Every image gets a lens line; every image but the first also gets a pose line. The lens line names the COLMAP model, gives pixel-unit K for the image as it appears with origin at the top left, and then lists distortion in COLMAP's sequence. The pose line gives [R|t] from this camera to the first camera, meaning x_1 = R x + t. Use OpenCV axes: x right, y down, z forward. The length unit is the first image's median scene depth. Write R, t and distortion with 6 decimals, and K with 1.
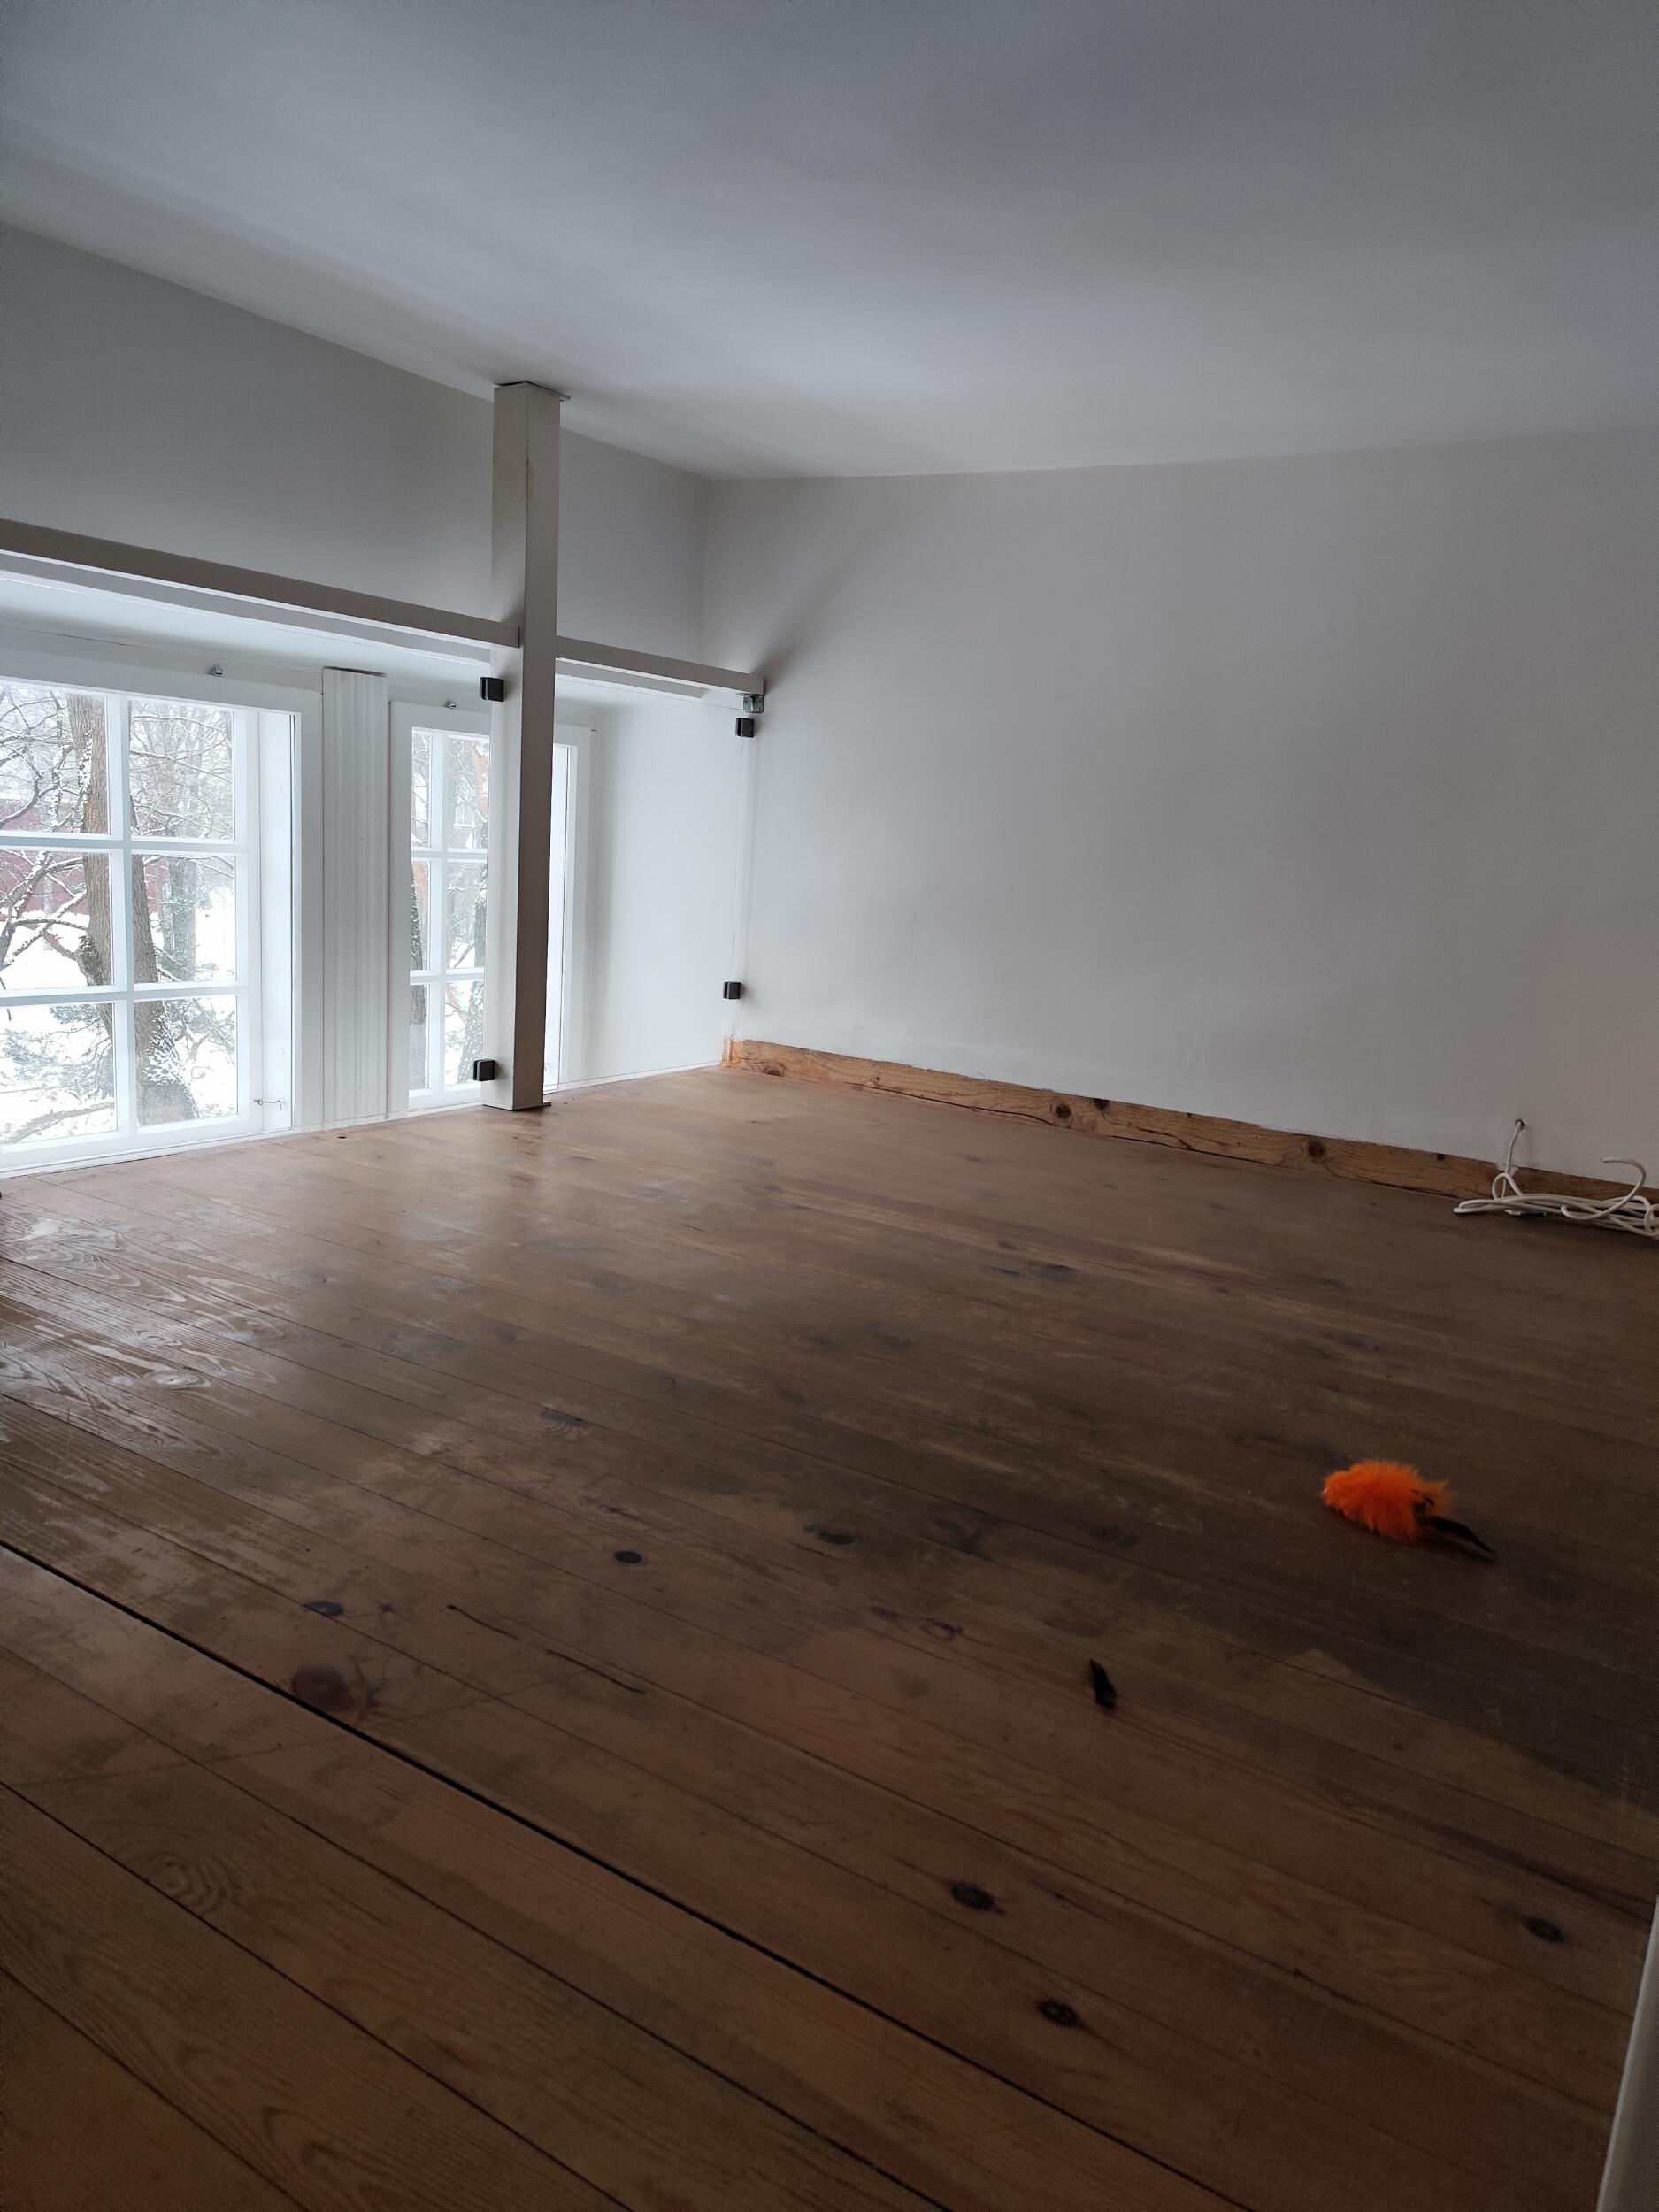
lens RADIAL K [[1511.5, 0, 836.7], [0, 1511.5, 1098.7], [0, 0, 1]] dist [0.055012, -0.061442]
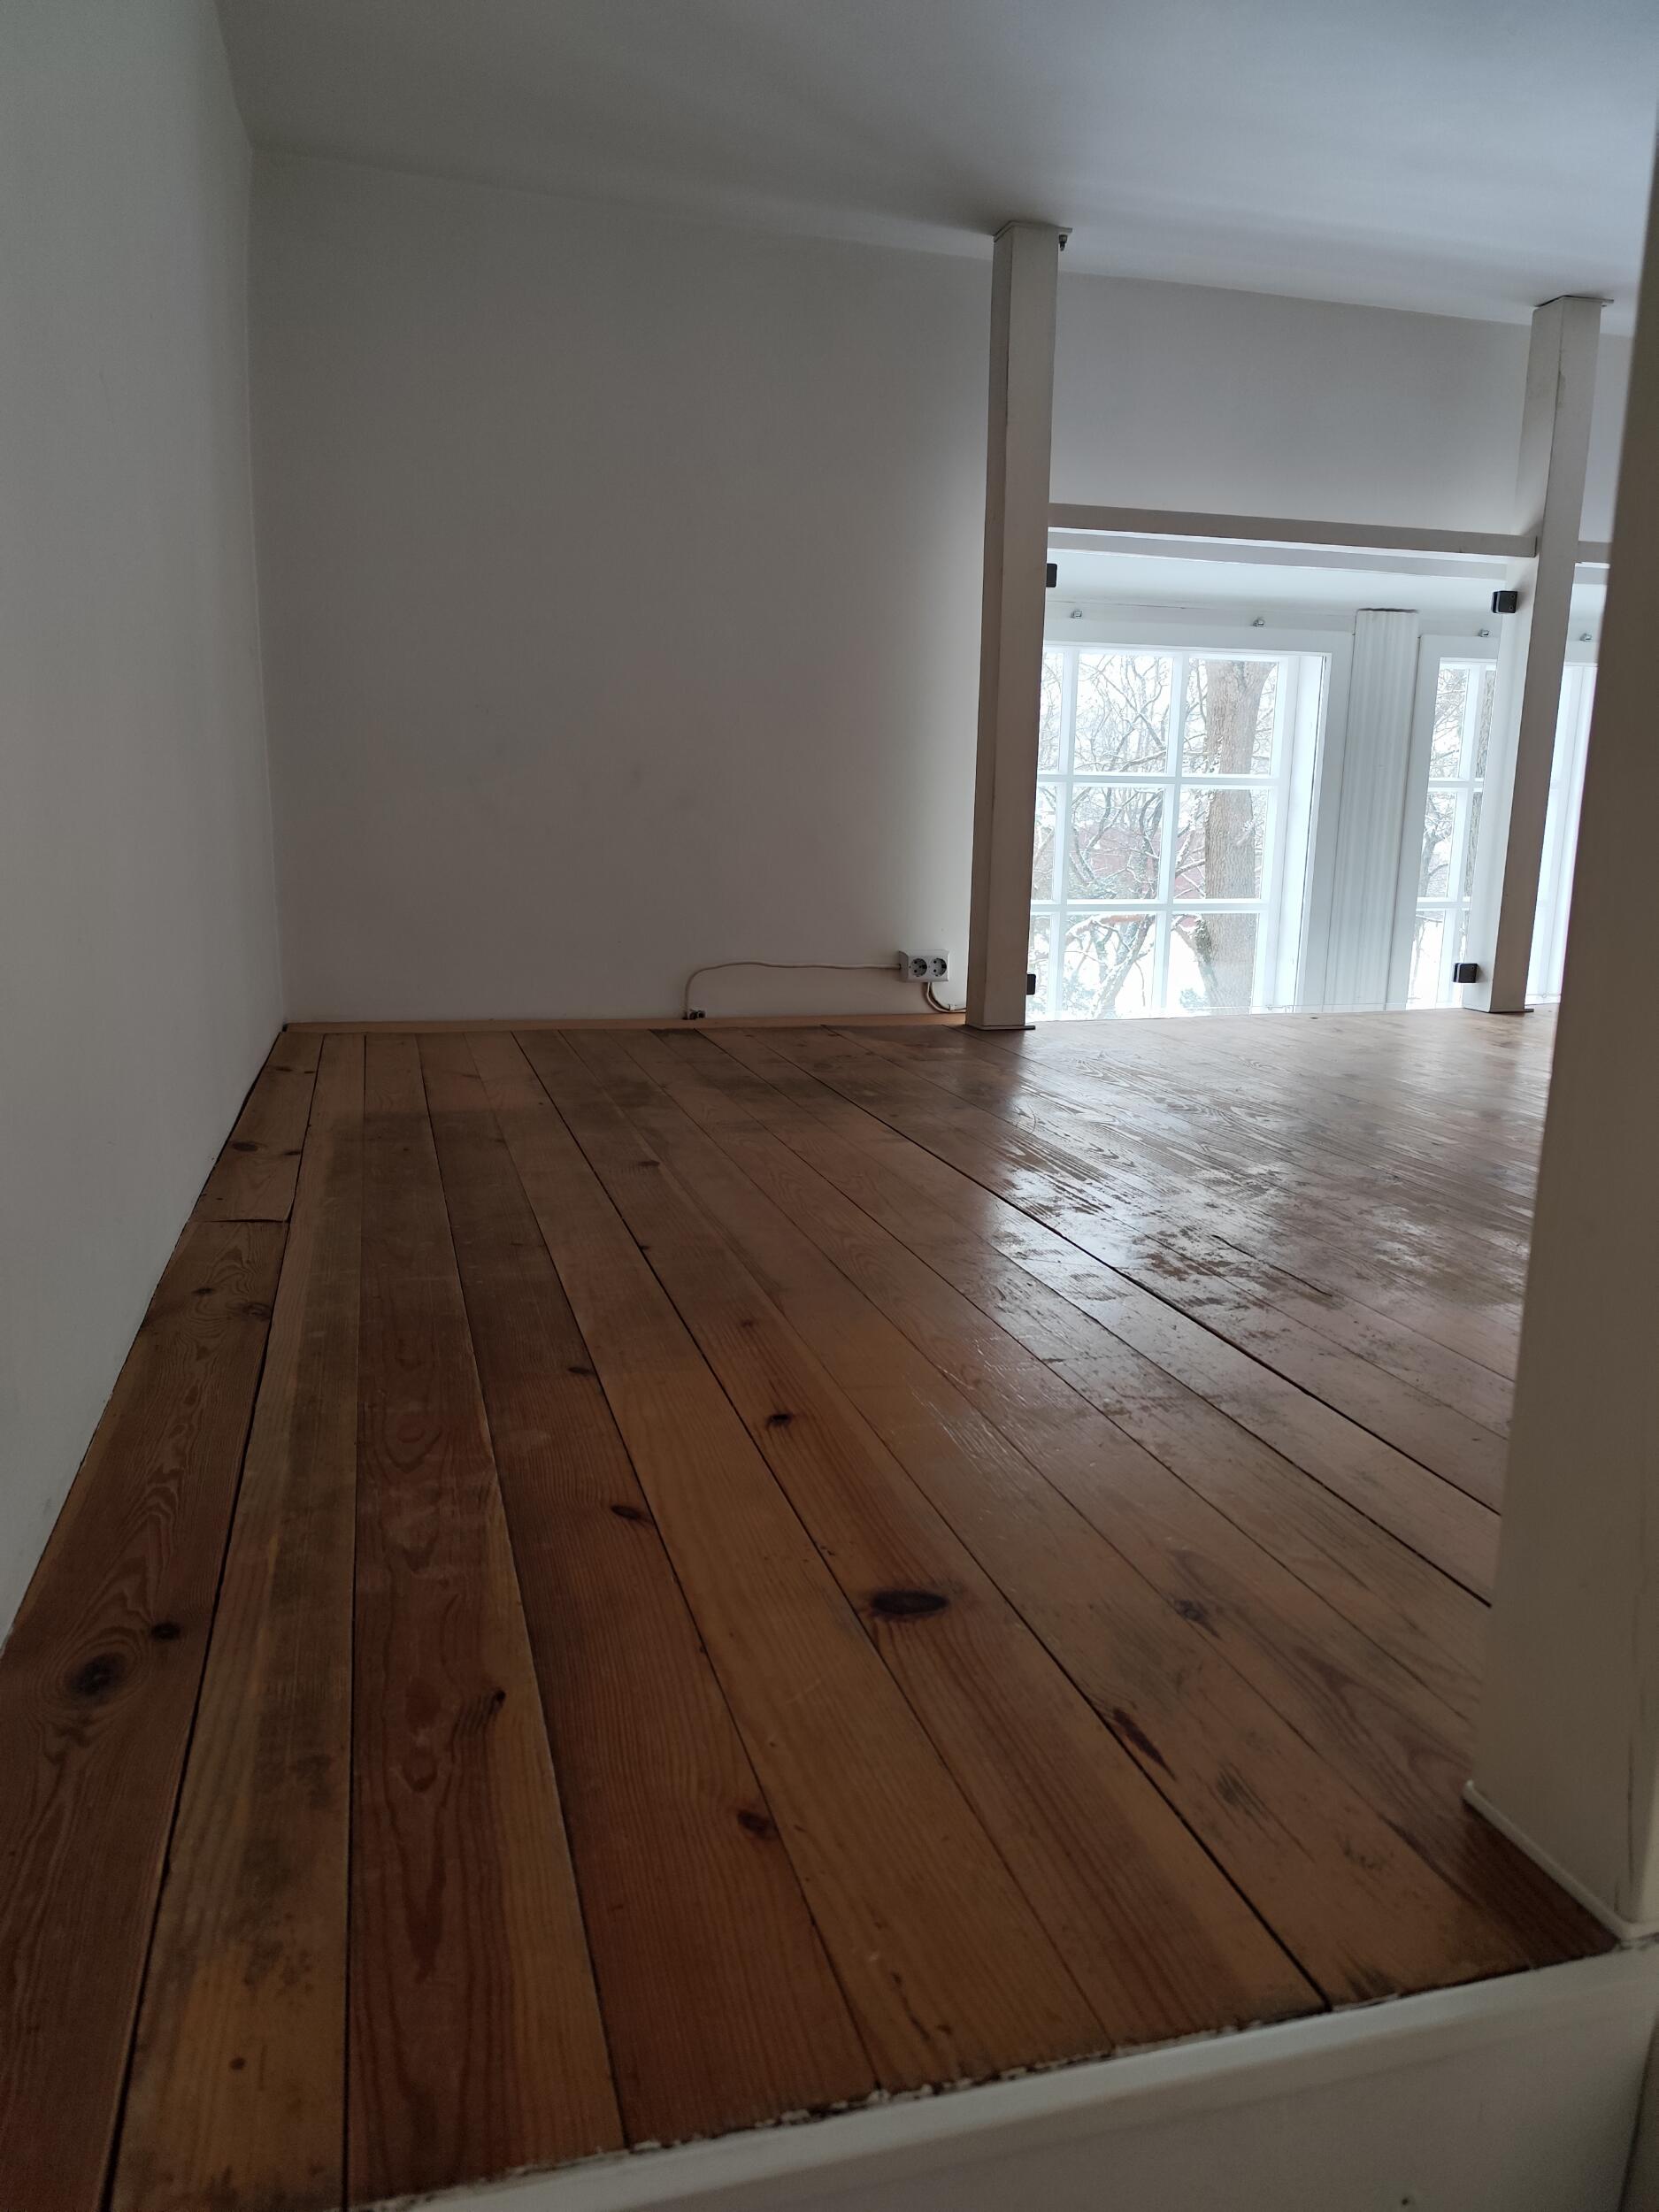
lens RADIAL K [[1516.3, 0, 829.5], [0, 1516.3, 1106.0], [0, 0, 1]] dist [0.049911, -0.066634]
pose [[0.756218, 0.077040, -0.649769, 0.218132], [-0.081575, 0.996397, 0.023199, 0.144773], [0.649215, 0.035461, 0.759778, -0.132072]]
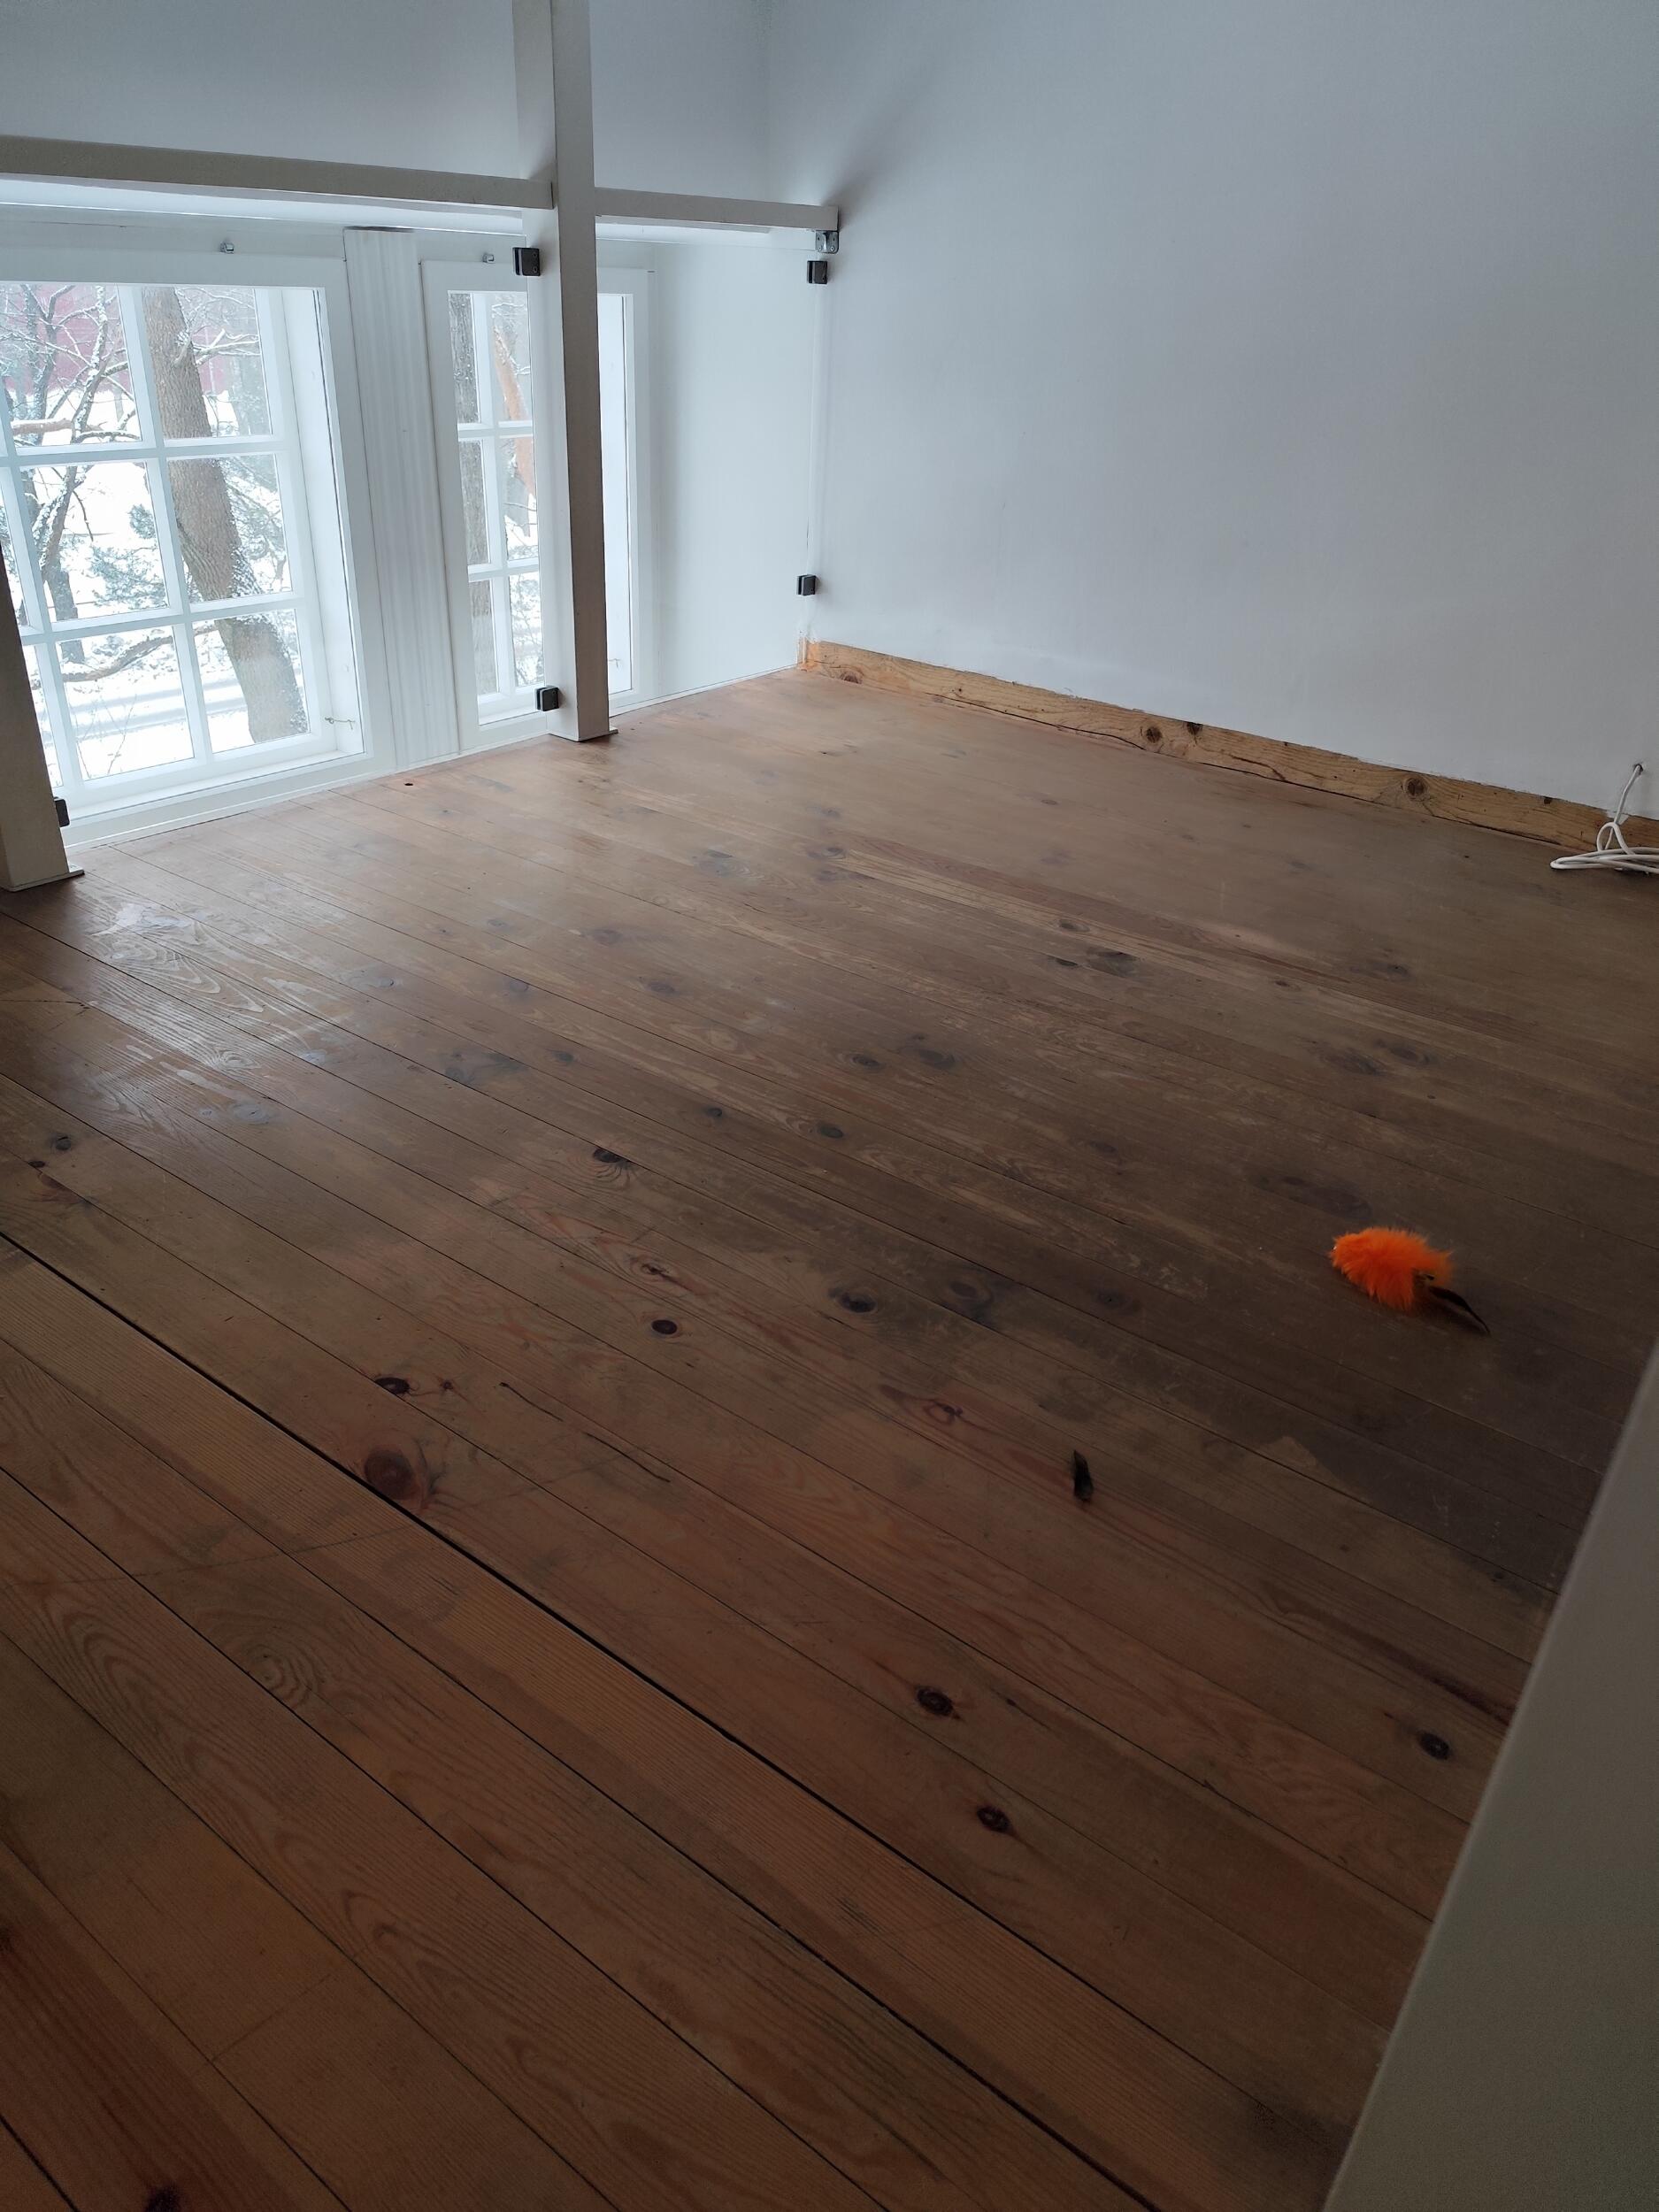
lens RADIAL K [[1516.3, 0, 829.5], [0, 1516.3, 1106.0], [0, 0, 1]] dist [0.049911, -0.066634]
pose [[0.997021, 0.017162, -0.075194, 0.044138], [0.007754, 0.947688, 0.319103, -0.142933], [0.076737, -0.318736, 0.944732, 0.016219]]
